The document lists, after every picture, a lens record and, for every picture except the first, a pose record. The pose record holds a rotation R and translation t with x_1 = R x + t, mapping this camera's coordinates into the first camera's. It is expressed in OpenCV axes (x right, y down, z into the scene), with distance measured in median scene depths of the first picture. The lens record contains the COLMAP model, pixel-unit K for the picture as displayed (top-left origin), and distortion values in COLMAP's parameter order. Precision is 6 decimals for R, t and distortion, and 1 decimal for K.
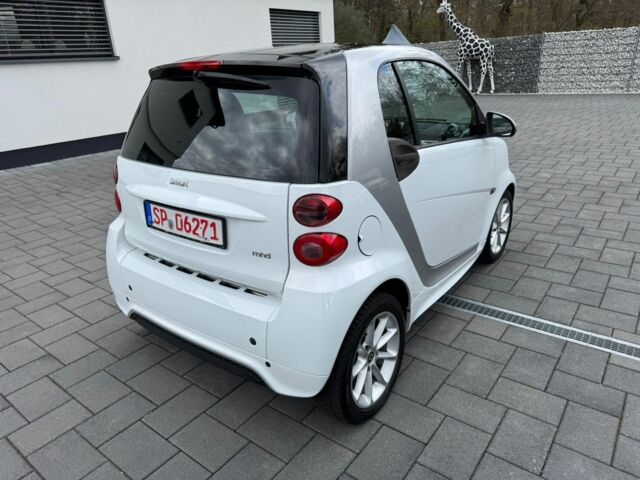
lens RADIAL K [[457.6, 0, 320.0], [0, 457.6, 240.0], [0, 0, 1]] dist [0.011518, -0.003196]
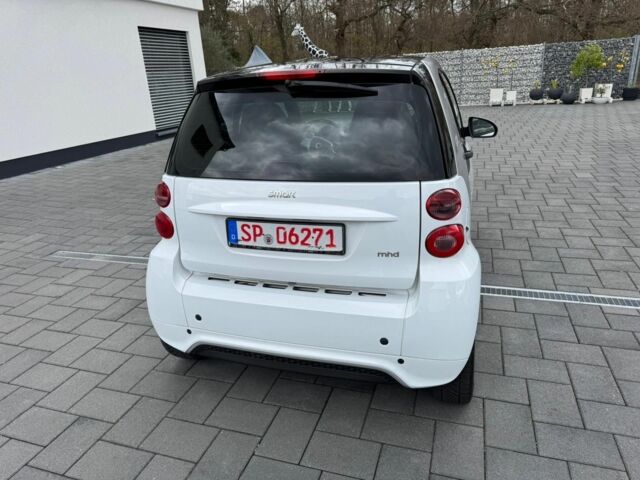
lens RADIAL K [[457.6, 0, 320.0], [0, 457.6, 240.0], [0, 0, 1]] dist [0.011518, -0.003196]
pose [[0.944313, -0.117431, 0.307380, -0.509206], [0.129967, 0.991305, -0.020559, 0.001241], [-0.302293, 0.059363, 0.951365, 0.058672]]
